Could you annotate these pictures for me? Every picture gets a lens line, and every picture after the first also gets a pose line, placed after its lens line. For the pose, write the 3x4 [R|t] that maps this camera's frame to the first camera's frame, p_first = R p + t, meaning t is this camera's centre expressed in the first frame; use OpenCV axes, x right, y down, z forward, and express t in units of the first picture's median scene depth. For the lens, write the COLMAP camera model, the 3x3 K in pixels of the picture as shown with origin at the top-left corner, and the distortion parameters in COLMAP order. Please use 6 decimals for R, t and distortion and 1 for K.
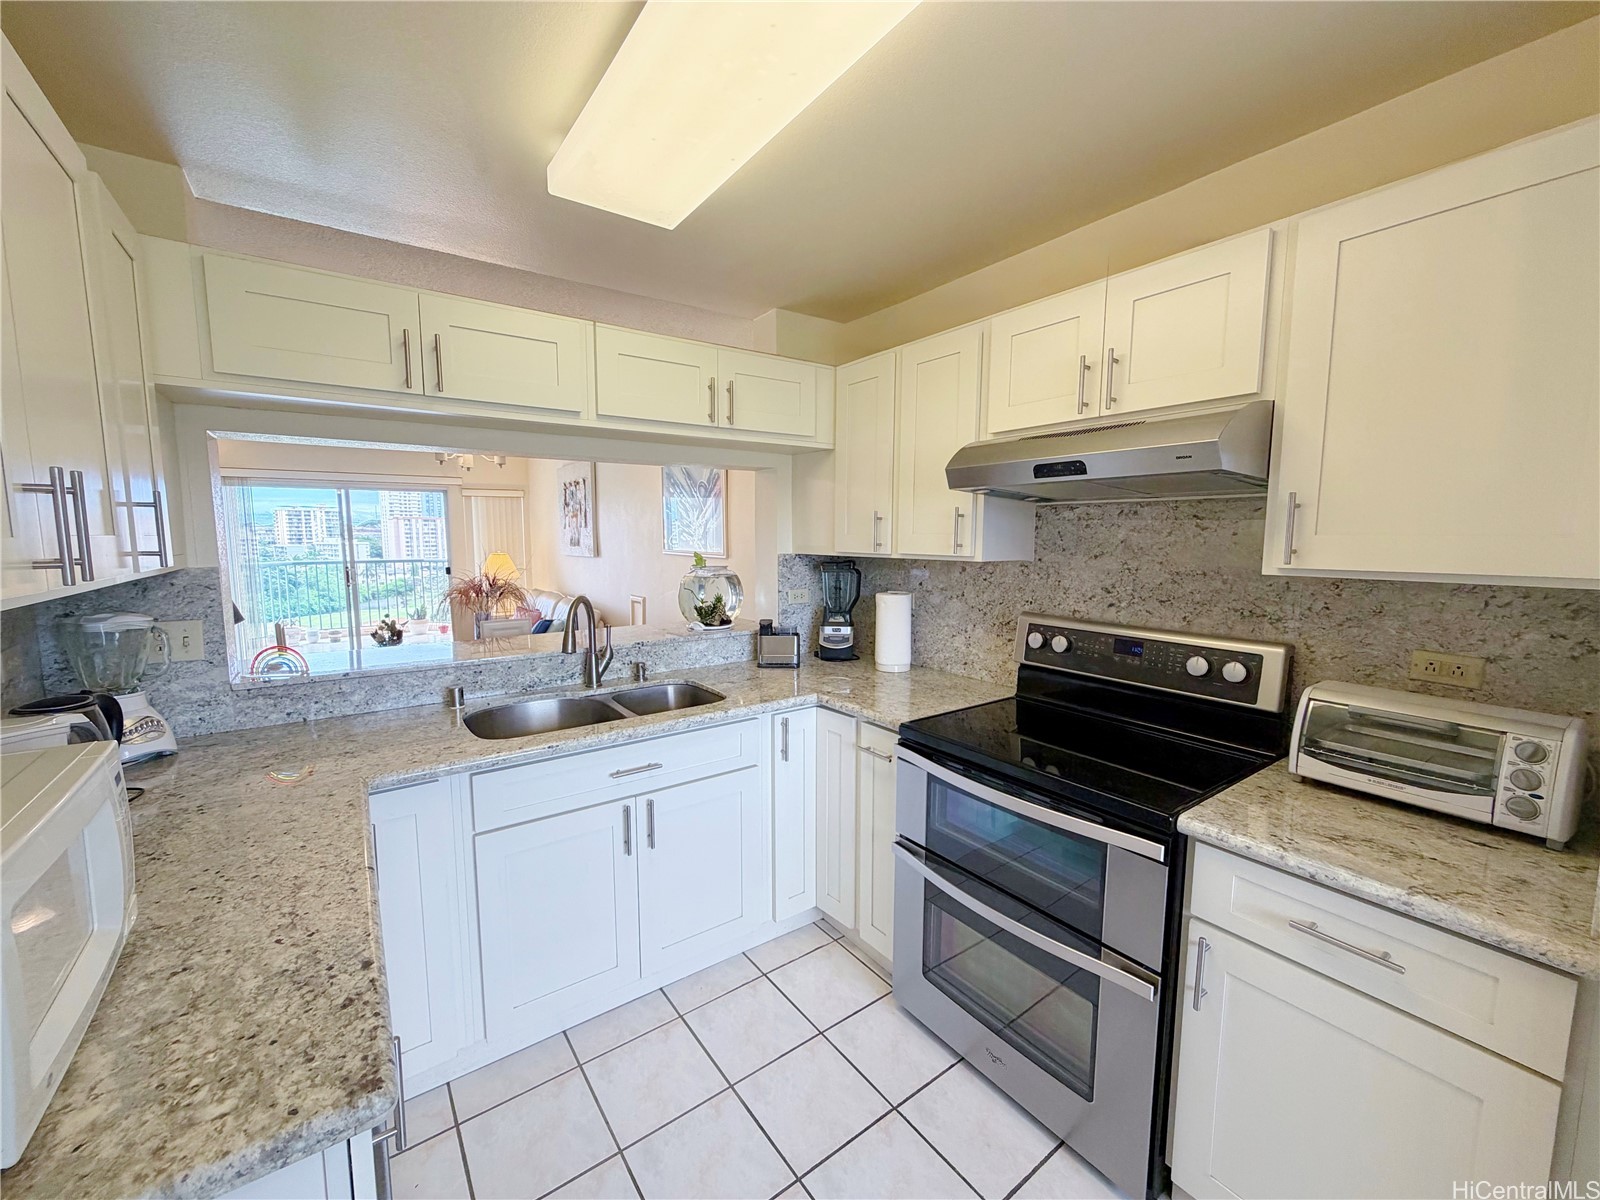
lens RADIAL K [[637.0, 0, 795.2], [0, 637.0, 598.9], [0, 0, 1]] dist [-0.003206, 0.000010]
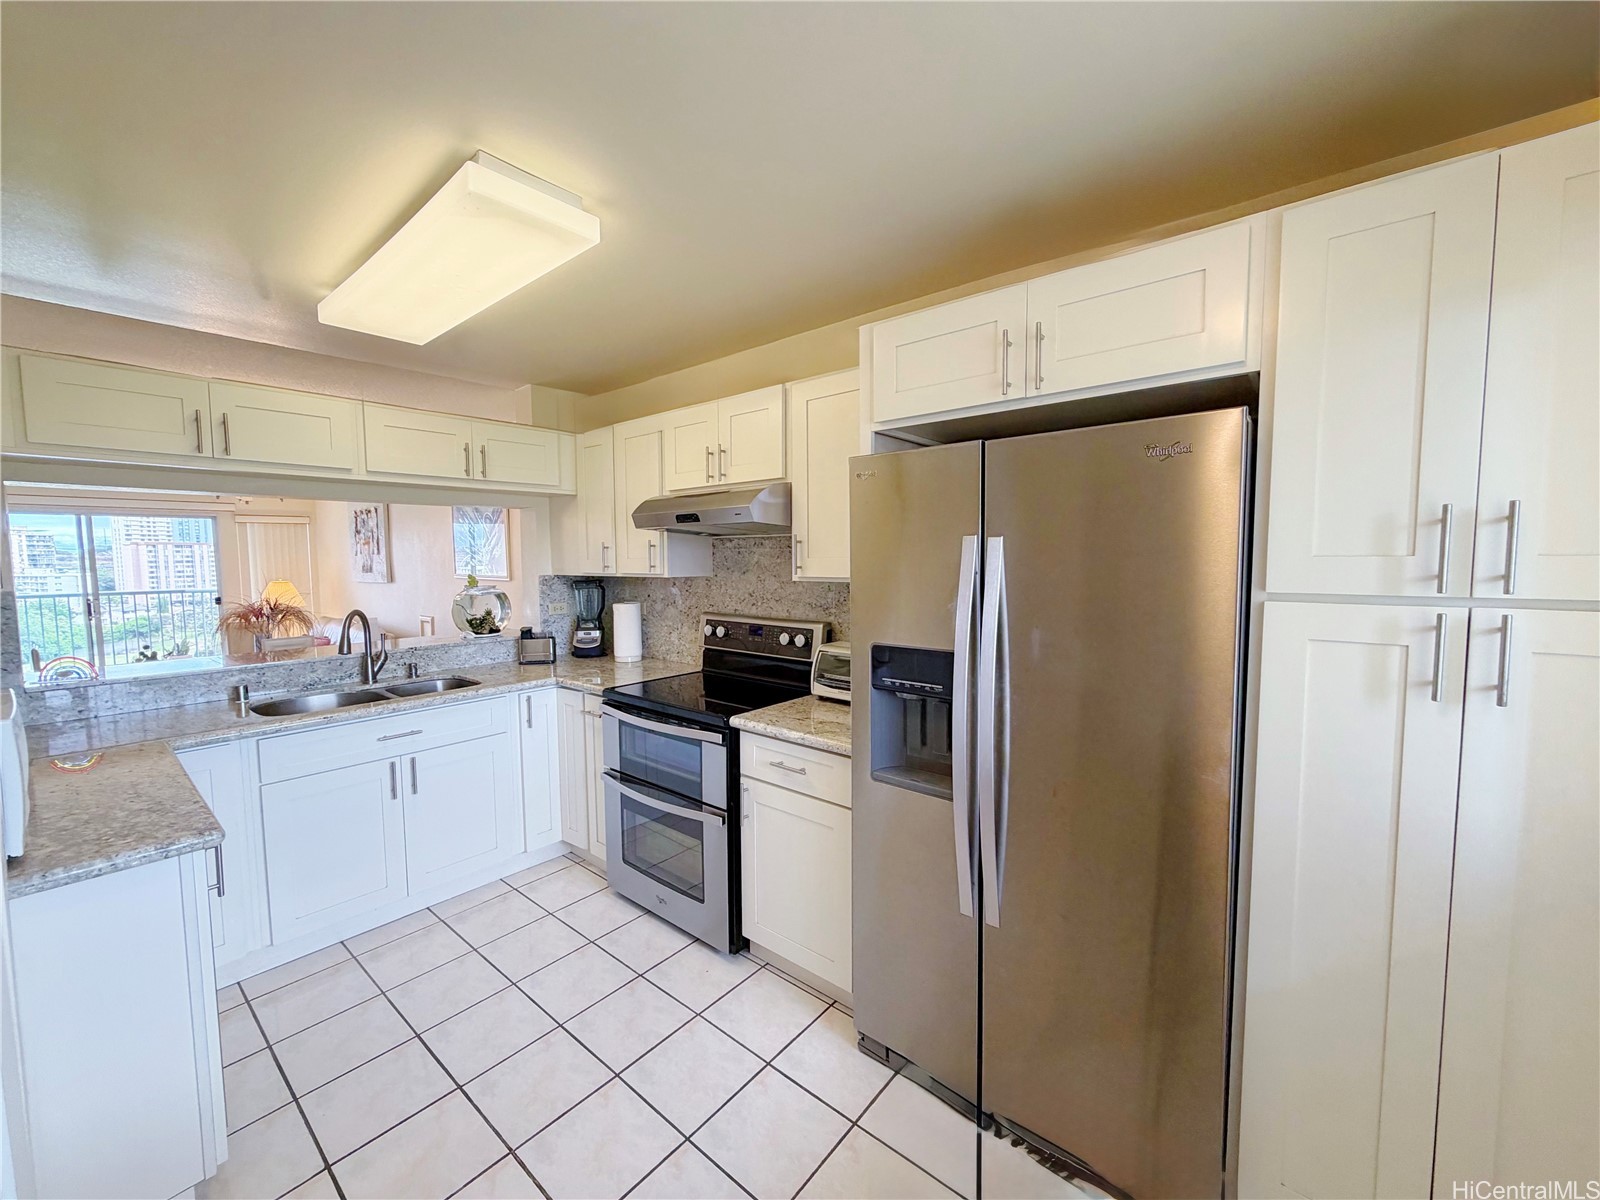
lens RADIAL K [[637.0, 0, 798.0], [0, 637.0, 599.8], [0, 0, 1]] dist [-0.003206, 0.000010]
pose [[0.969141, -0.024937, 0.245244, 0.228775], [0.033605, 0.998947, -0.031221, 0.049011], [-0.244207, 0.038499, 0.968959, -0.491704]]
